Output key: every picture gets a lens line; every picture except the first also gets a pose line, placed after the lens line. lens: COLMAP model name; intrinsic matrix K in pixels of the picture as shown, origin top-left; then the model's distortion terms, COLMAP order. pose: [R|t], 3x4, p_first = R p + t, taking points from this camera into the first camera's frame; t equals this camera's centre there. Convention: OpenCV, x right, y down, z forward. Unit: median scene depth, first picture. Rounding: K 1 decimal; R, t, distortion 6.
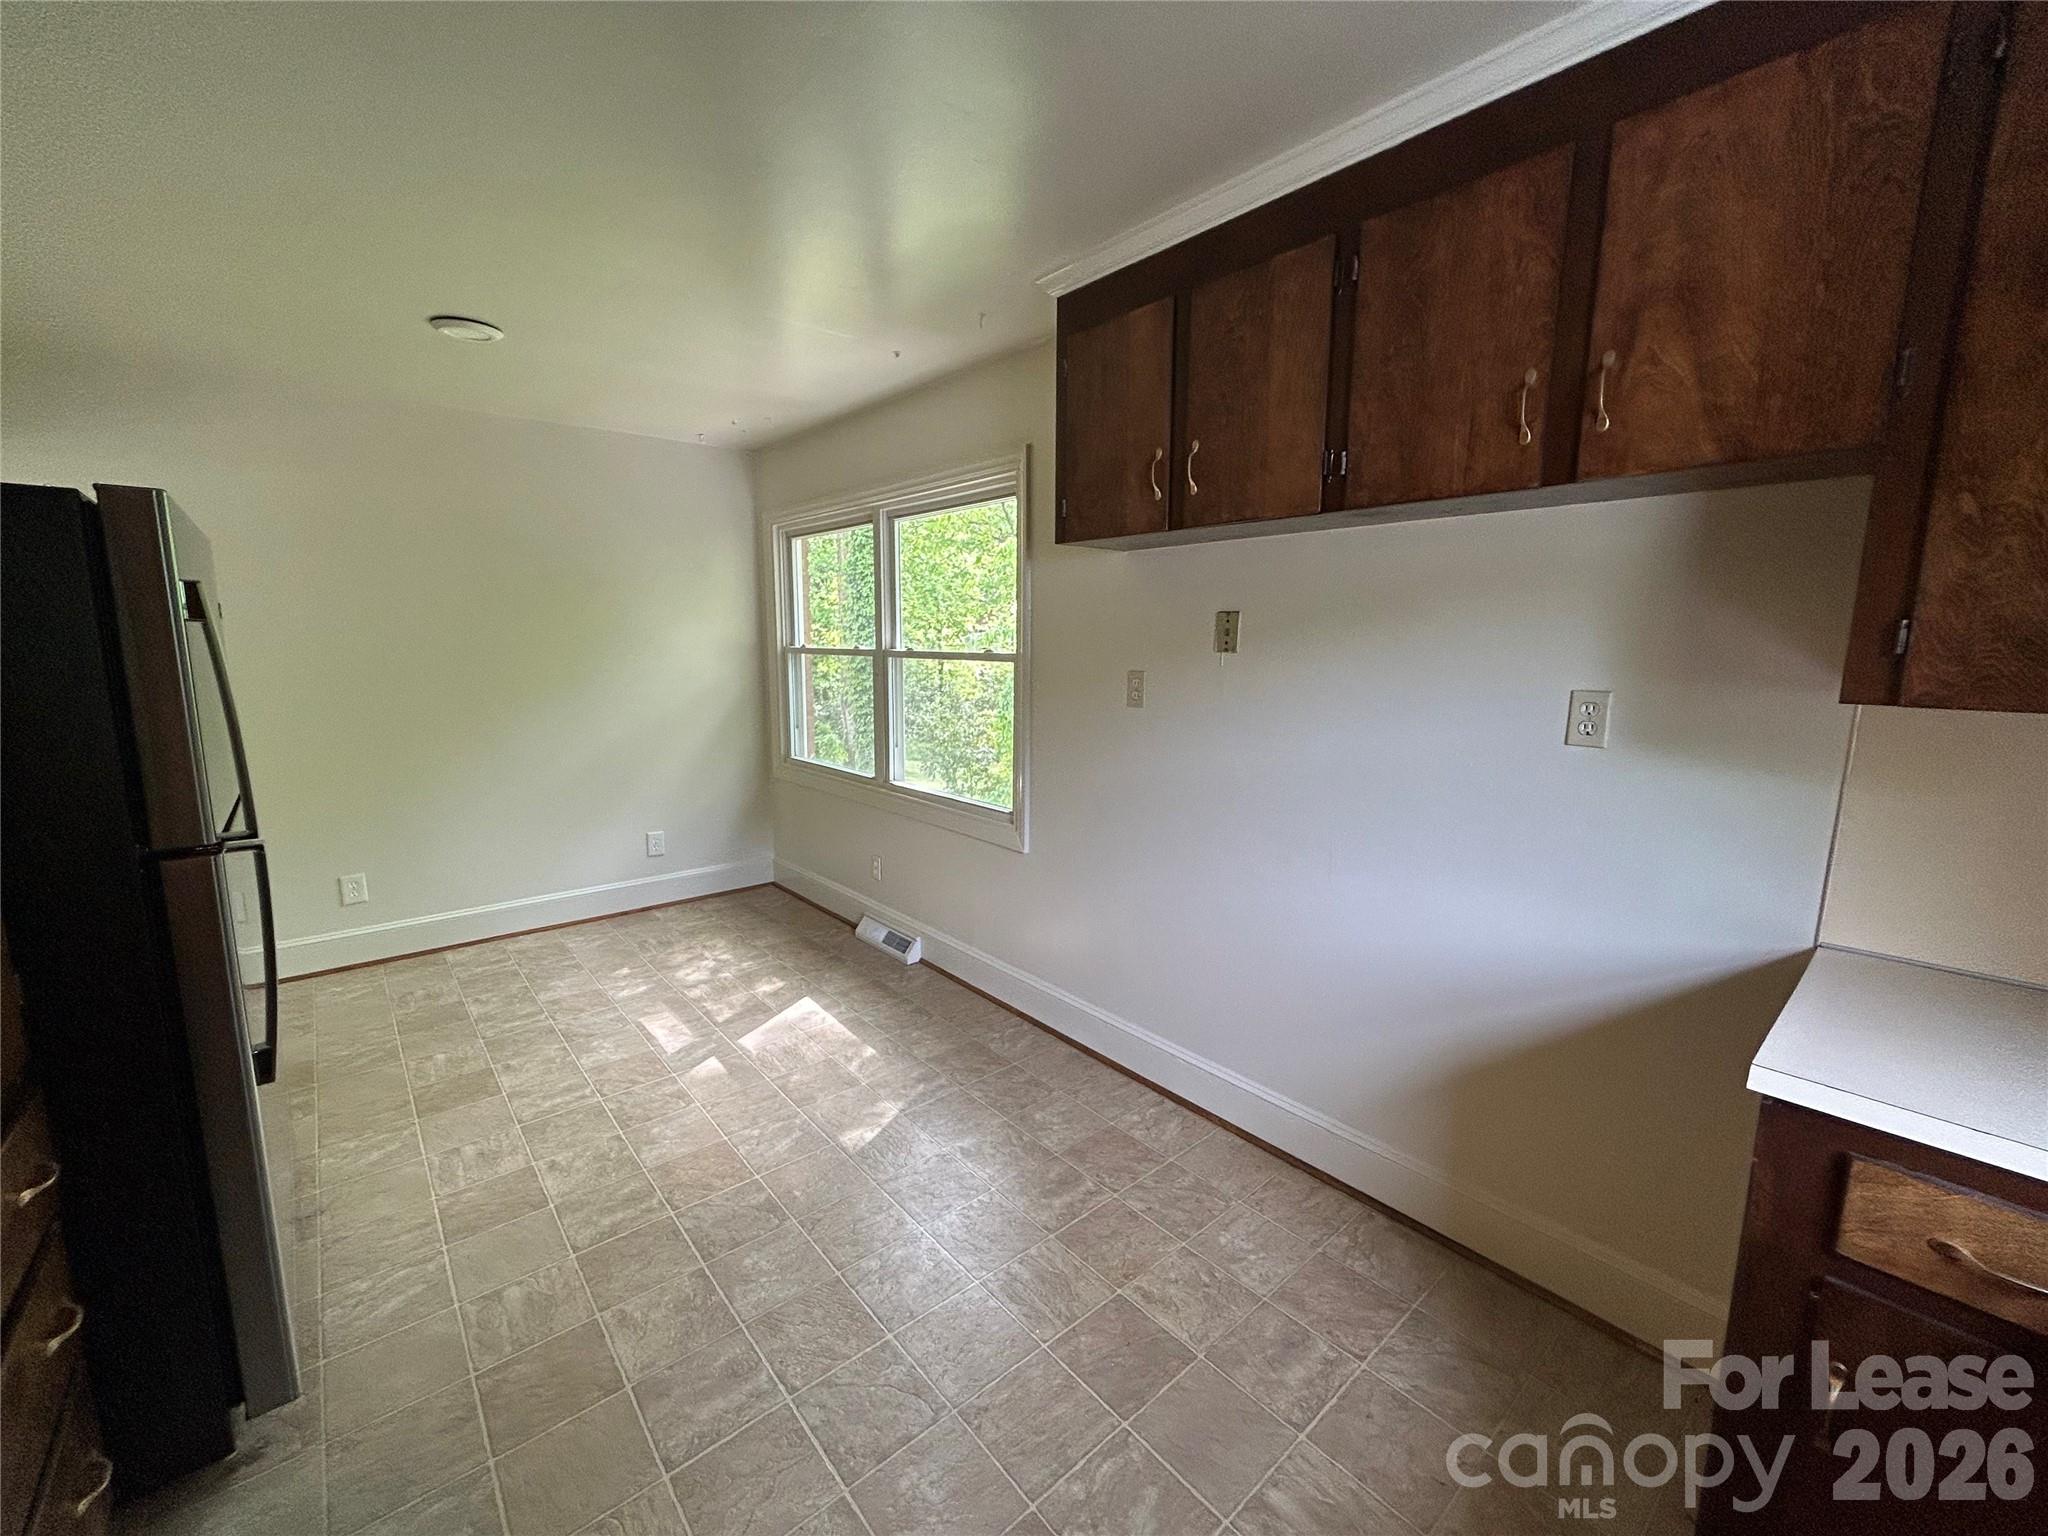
lens RADIAL K [[827.7, 0, 1019.8], [0, 827.7, 770.4], [0, 0, 1]] dist [0.000662, -0.000043]
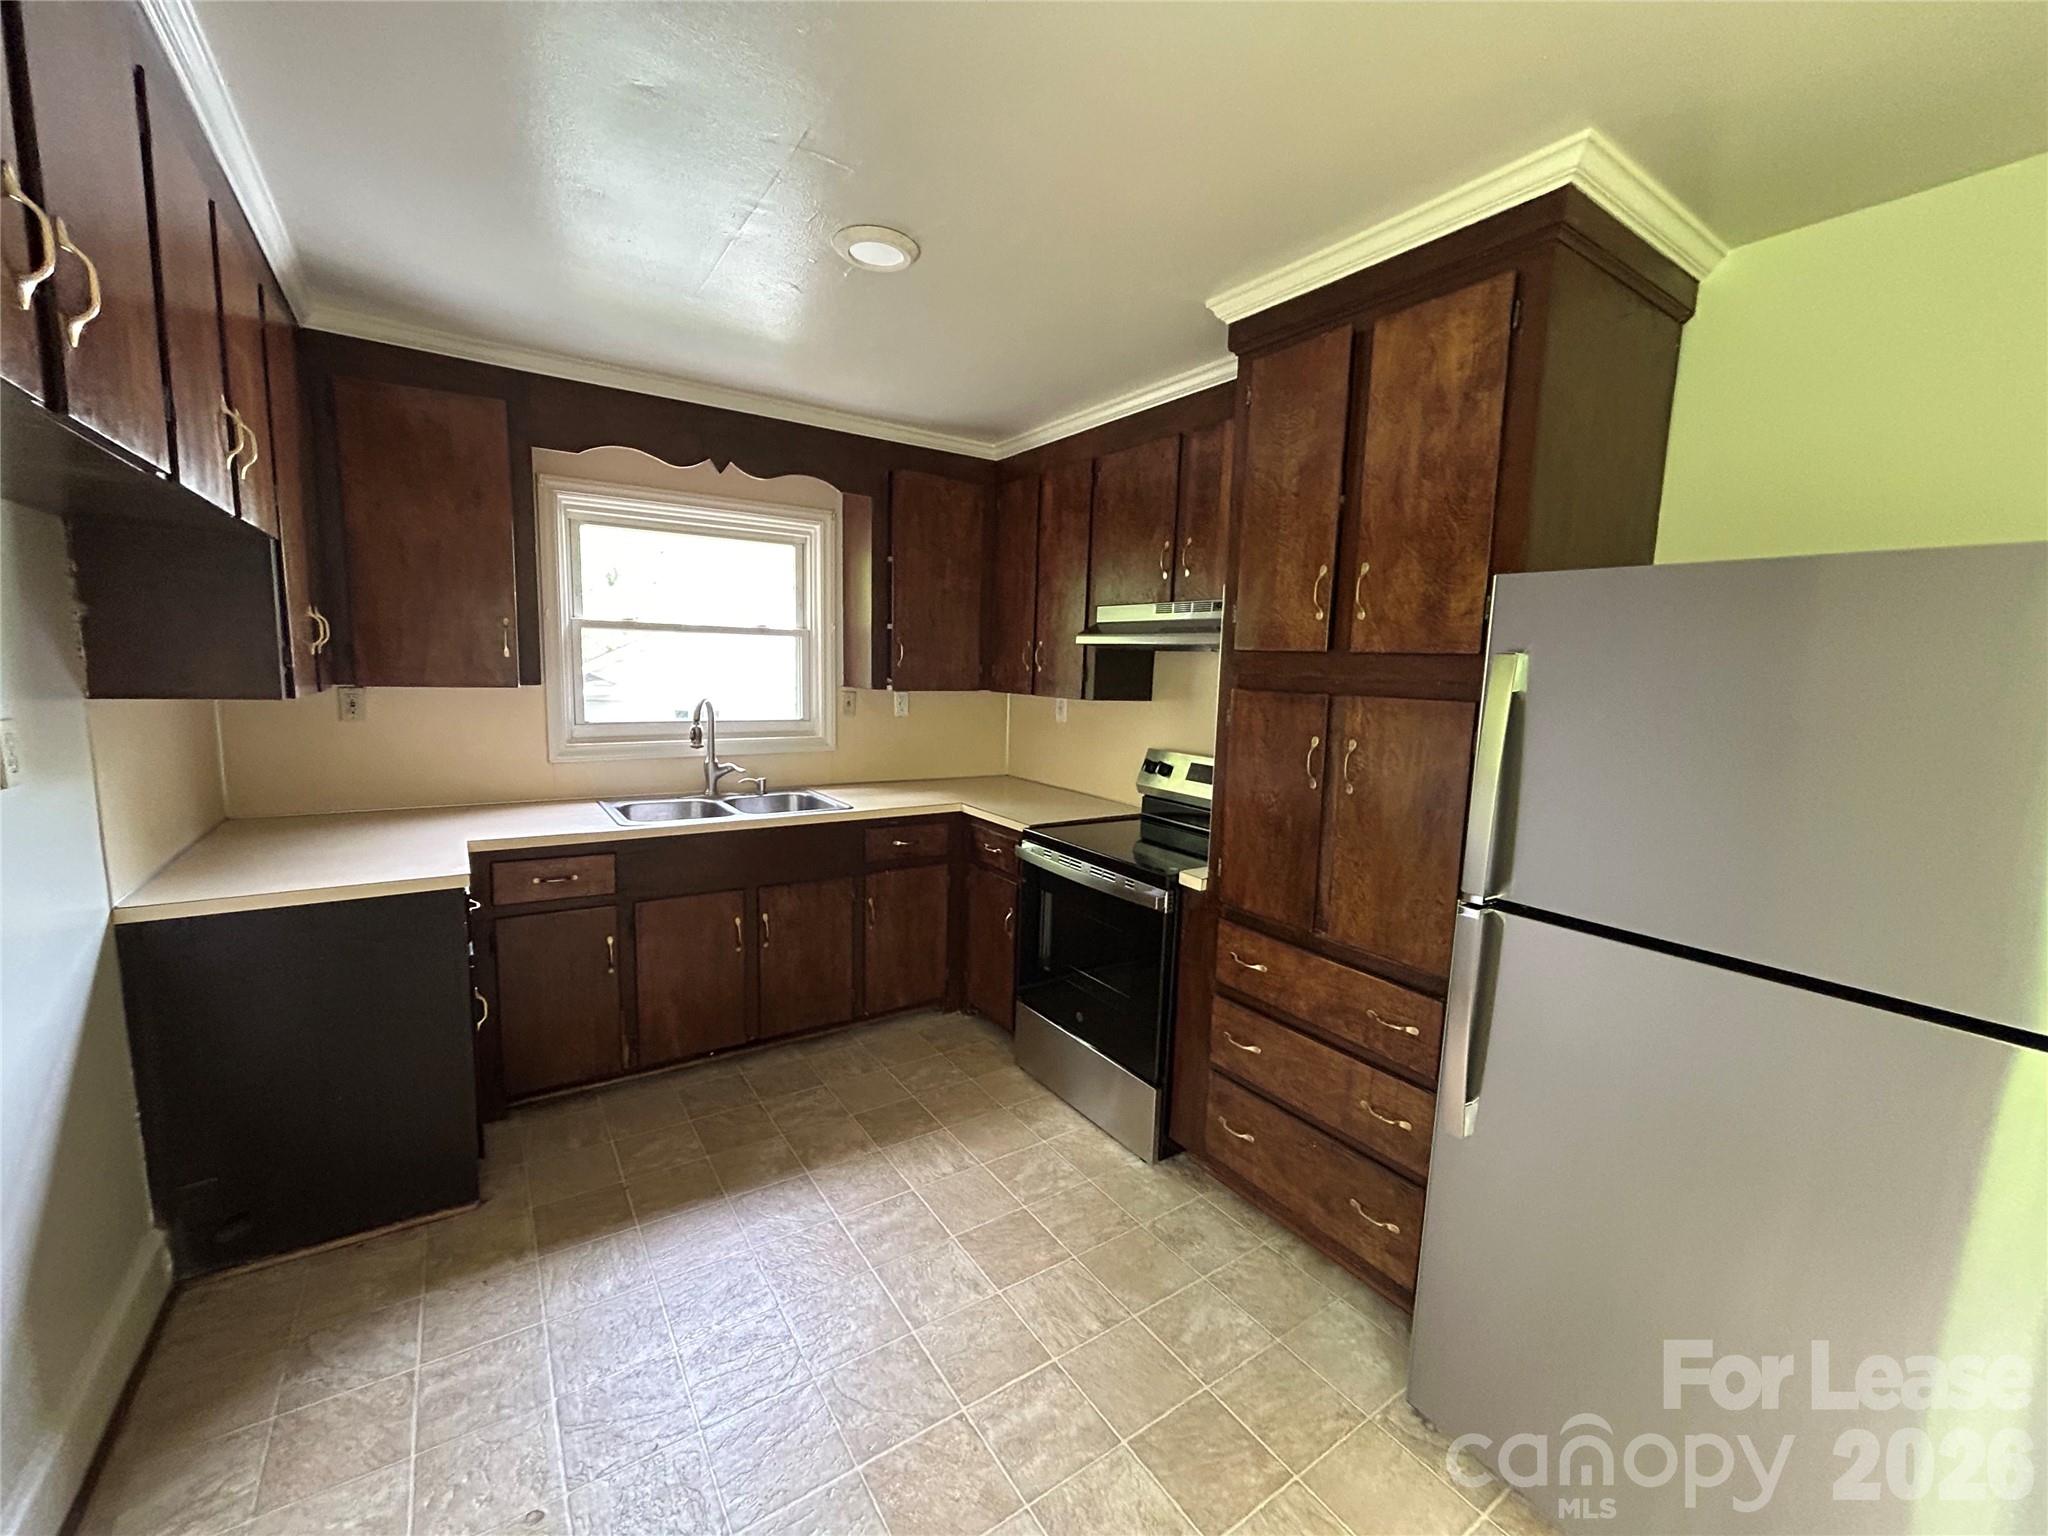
lens RADIAL K [[827.7, 0, 1019.6], [0, 827.7, 765.5], [0, 0, 1]] dist [0.000662, -0.000043]
pose [[-0.993120, -0.046392, 0.107516, -0.237020], [-0.014730, 0.960372, 0.278331, -0.175709], [-0.116167, 0.274832, -0.954449, 0.988522]]
